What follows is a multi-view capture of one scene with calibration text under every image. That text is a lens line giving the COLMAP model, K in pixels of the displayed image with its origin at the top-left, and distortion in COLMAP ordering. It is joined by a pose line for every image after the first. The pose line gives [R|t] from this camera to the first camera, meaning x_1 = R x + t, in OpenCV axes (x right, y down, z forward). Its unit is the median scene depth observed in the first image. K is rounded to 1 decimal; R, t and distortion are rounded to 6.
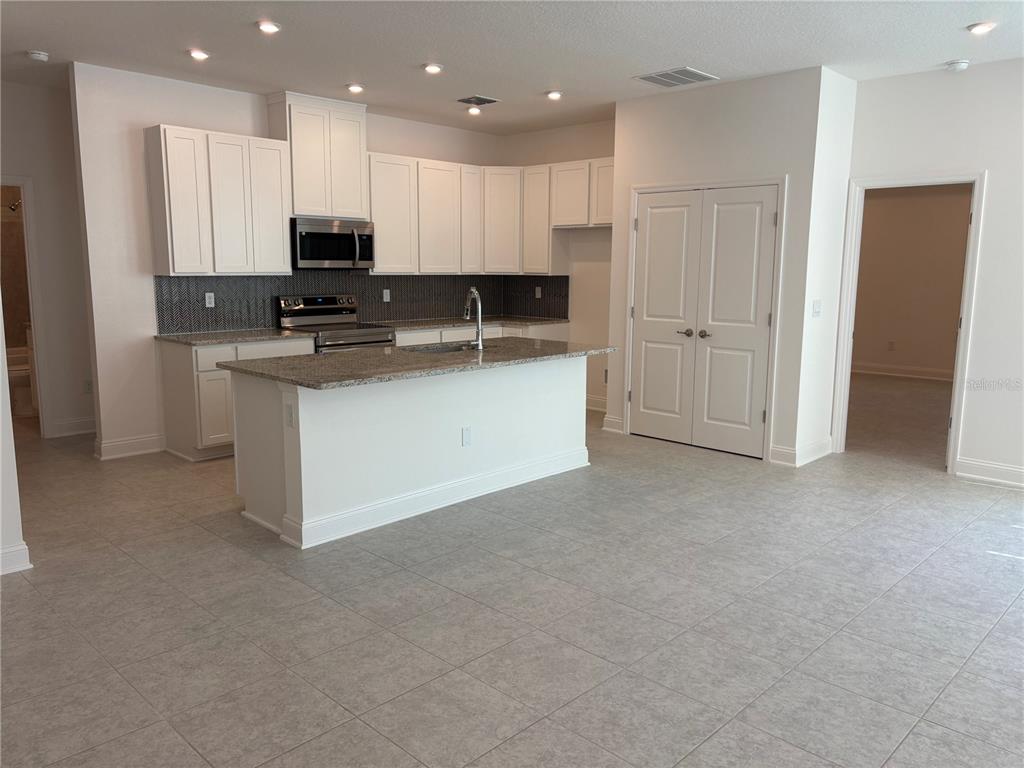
lens RADIAL K [[771.1, 0, 513.8], [0, 771.1, 385.8], [0, 0, 1]] dist [0.026339, -0.024879]
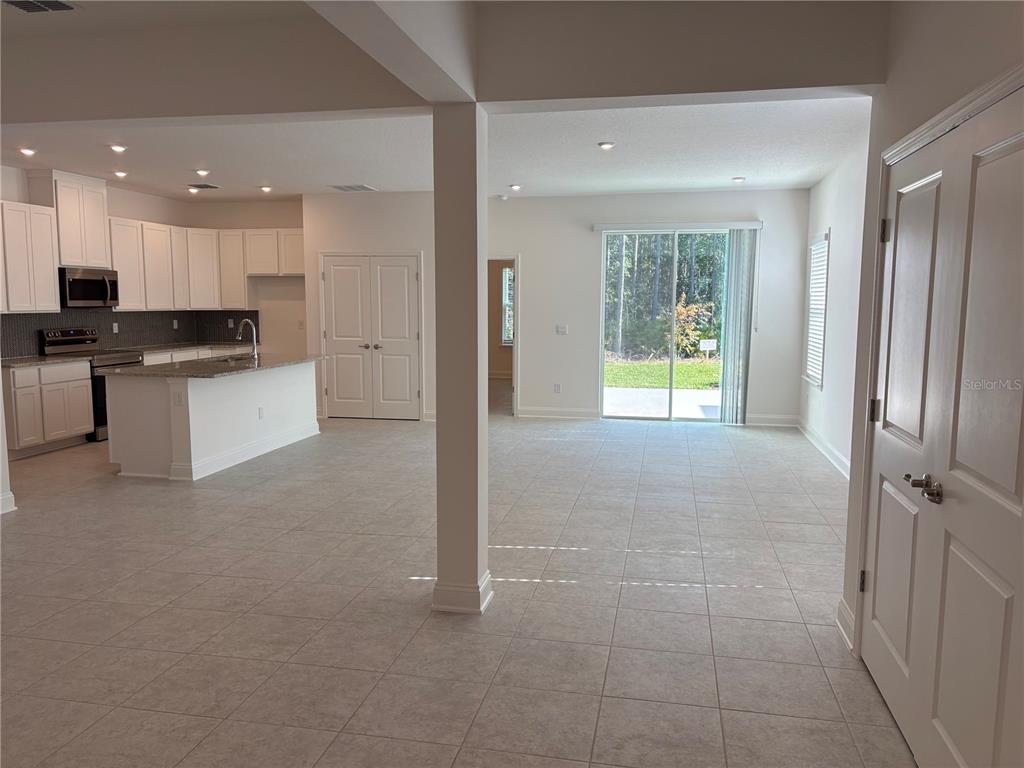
lens RADIAL K [[771.1, 0, 517.2], [0, 771.1, 385.4], [0, 0, 1]] dist [0.026339, -0.024879]
pose [[0.839459, -0.062417, 0.539827, -0.338288], [0.086072, 0.996114, -0.018672, 0.060571], [-0.536563, 0.062138, 0.841569, -0.437877]]
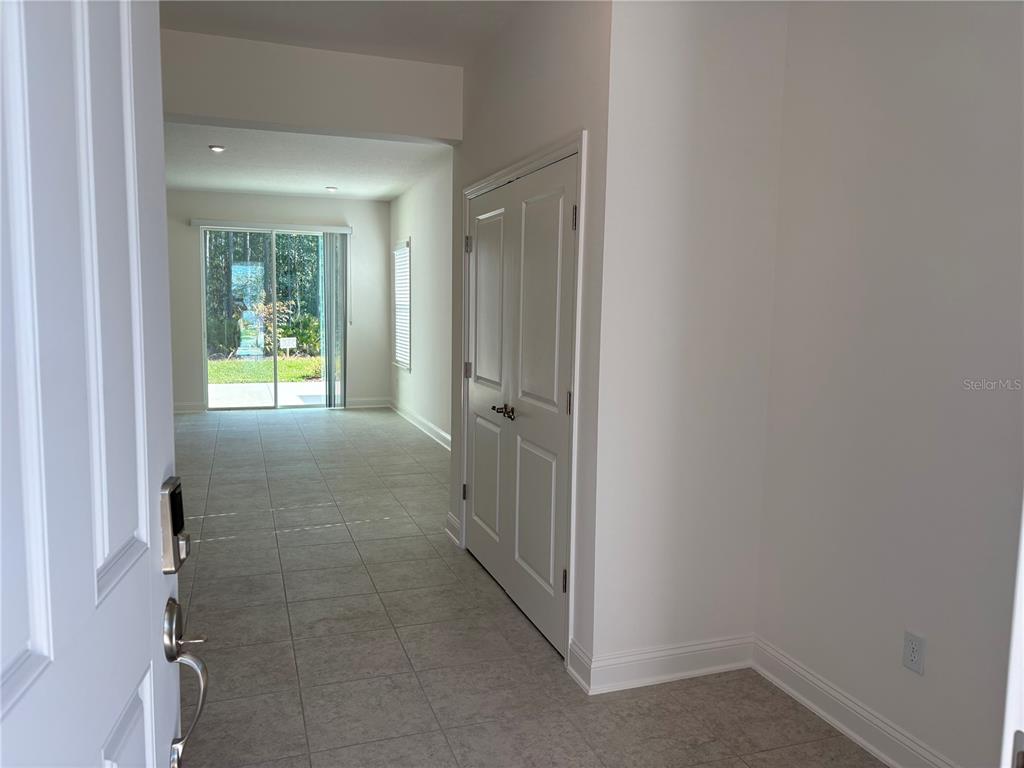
lens RADIAL K [[771.1, 0, 514.3], [0, 771.1, 384.9], [0, 0, 1]] dist [0.026339, -0.024879]
pose [[0.443750, -0.092497, 0.891364, -0.478555], [0.127778, 0.991027, 0.039227, 0.076706], [-0.886994, 0.096490, 0.451588, -0.492624]]
